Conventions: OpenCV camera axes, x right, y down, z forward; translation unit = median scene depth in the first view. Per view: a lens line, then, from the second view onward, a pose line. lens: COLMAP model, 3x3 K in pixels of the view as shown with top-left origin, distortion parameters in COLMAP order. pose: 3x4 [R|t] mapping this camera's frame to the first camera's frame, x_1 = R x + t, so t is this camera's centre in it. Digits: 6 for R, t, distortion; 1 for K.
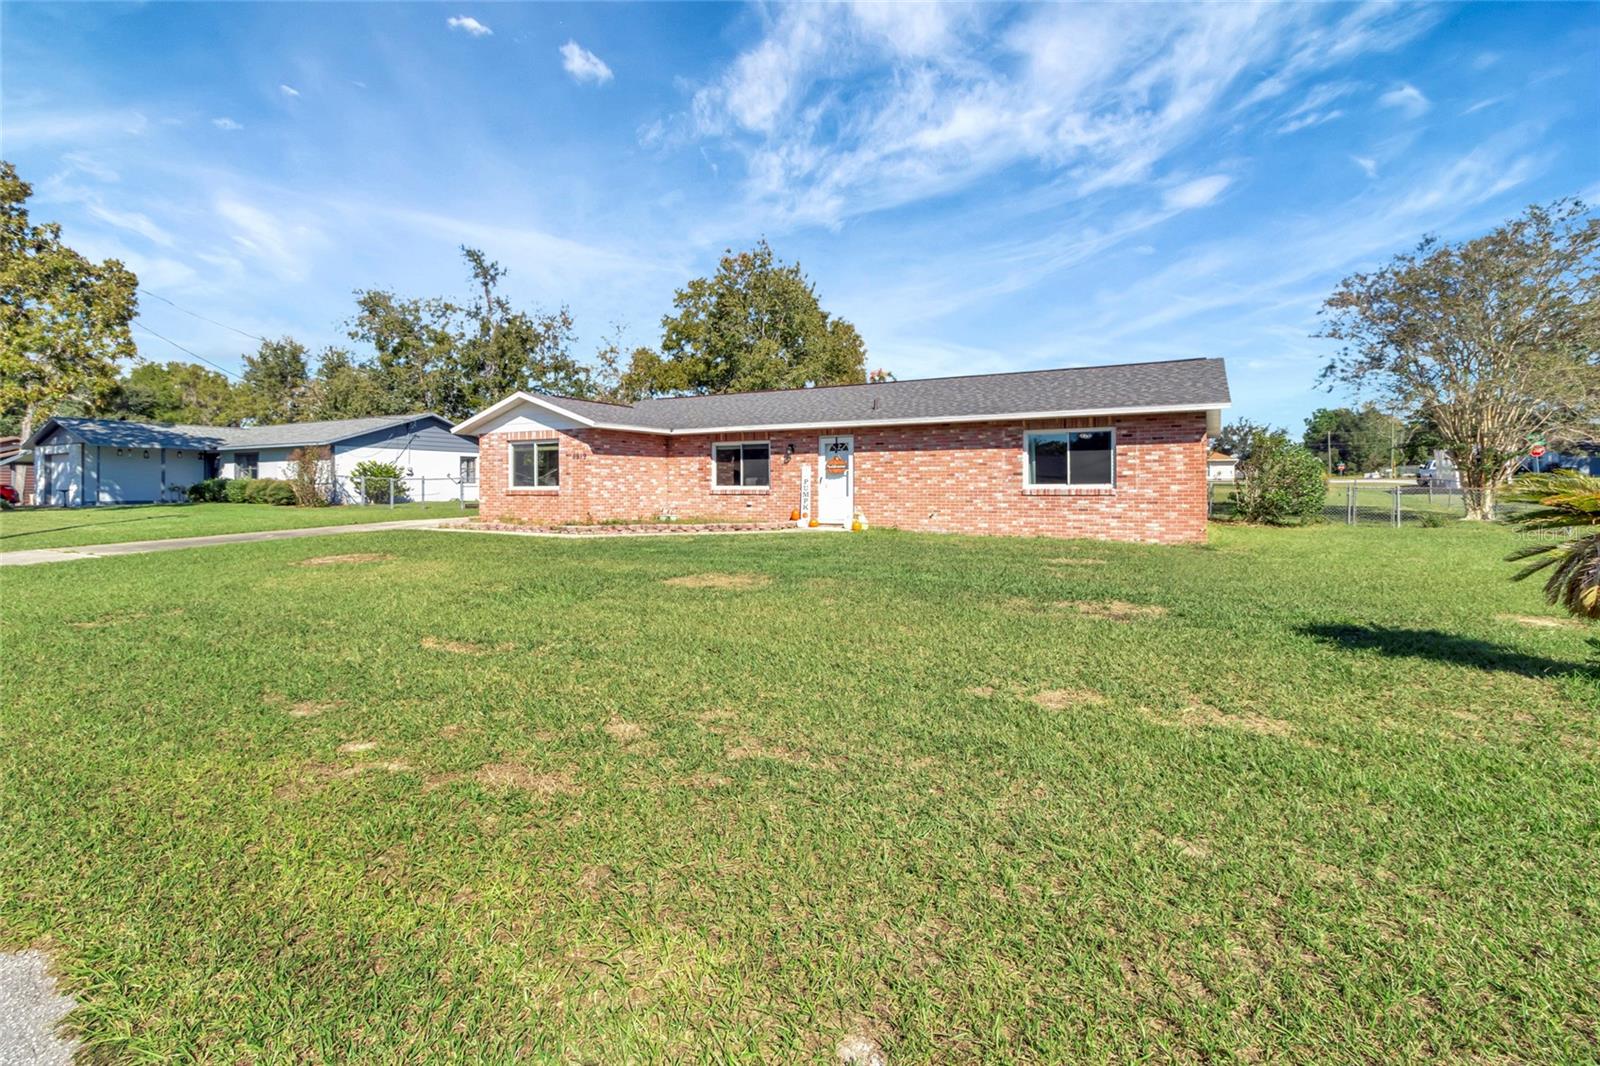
lens RADIAL K [[755.2, 0, 796.5], [0, 755.2, 496.8], [0, 0, 1]] dist [0.000858, 0.000236]
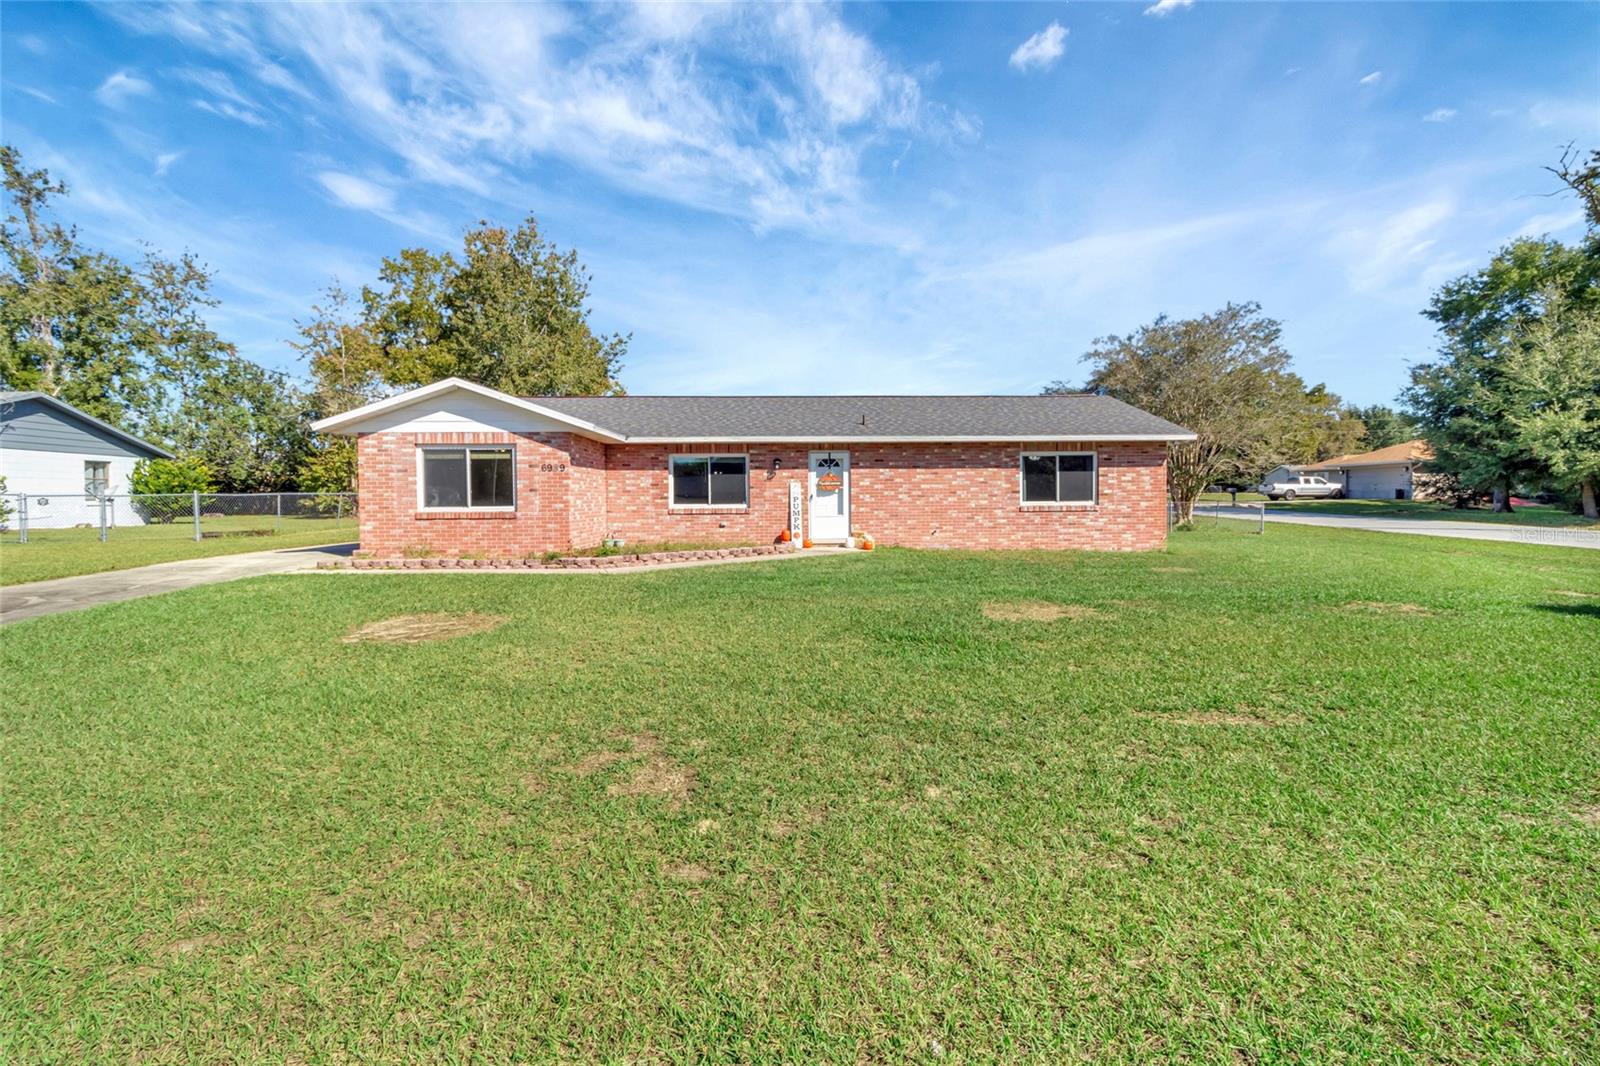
lens RADIAL K [[736.6, 0, 800.0], [0, 736.6, 533.0], [0, 0, 1]] dist [0.005238, 0.000813]
pose [[0.861497, -0.027161, 0.507036, -0.455666], [0.010770, 0.999321, 0.035233, -0.010747], [-0.507648, -0.024892, 0.861205, 0.218569]]
